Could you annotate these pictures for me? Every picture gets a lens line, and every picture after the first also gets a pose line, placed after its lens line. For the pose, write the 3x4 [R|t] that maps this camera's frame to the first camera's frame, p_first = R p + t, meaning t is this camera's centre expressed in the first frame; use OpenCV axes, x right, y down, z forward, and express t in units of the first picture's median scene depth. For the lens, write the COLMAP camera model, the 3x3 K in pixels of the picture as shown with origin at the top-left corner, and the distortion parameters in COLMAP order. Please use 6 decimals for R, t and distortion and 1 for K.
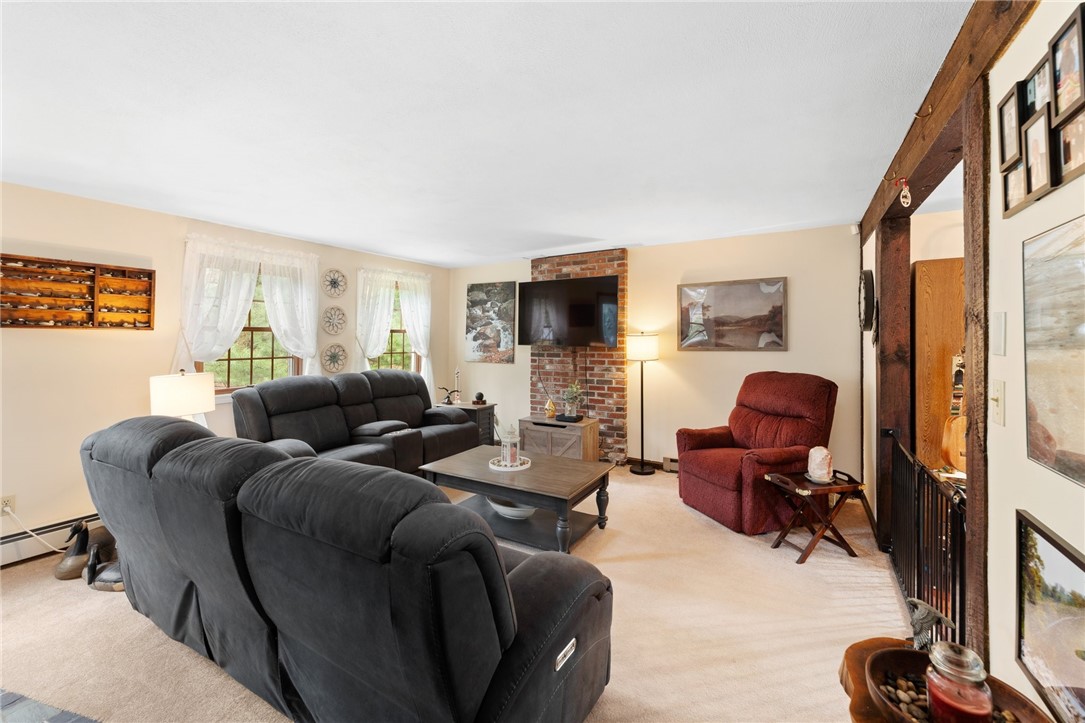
lens RADIAL K [[443.7, 0, 543.0], [0, 443.7, 329.3], [0, 0, 1]] dist [0.000354, 0.000002]
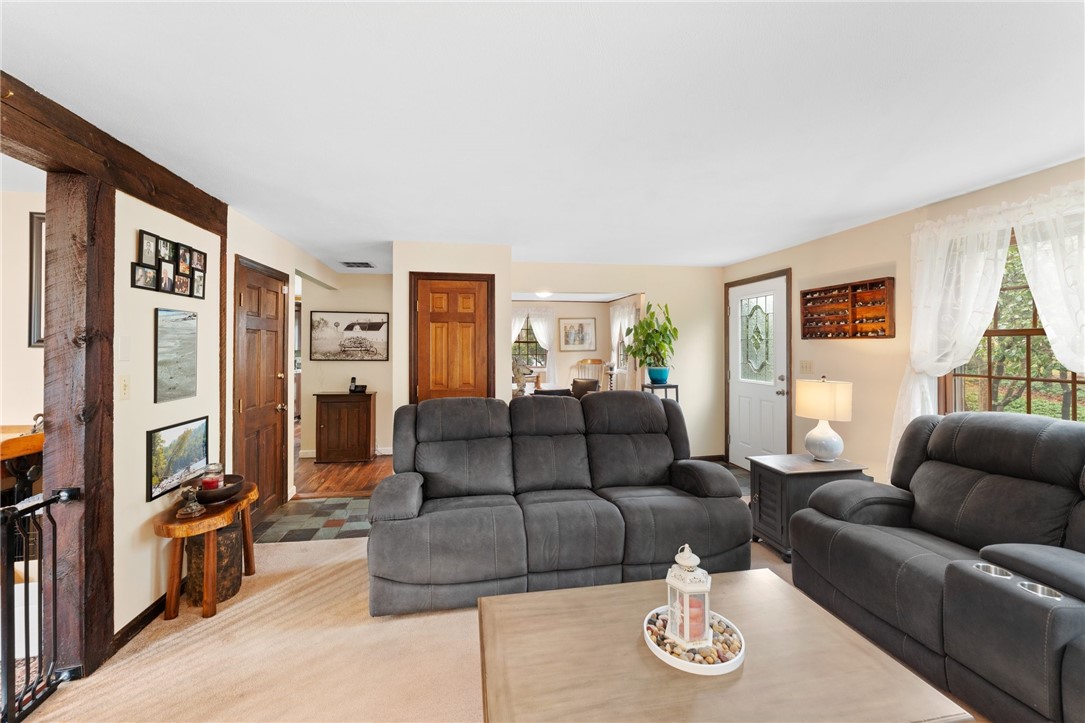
lens RADIAL K [[432.8, 0, 542.4], [0, 432.8, 350.6], [0, 0, 1]] dist [0.000310, 0.000019]
pose [[-0.762405, 0.011442, -0.646999, 0.360744], [0.016045, 0.999871, -0.001225, 0.020272], [0.646901, -0.011315, -0.762490, 1.348658]]
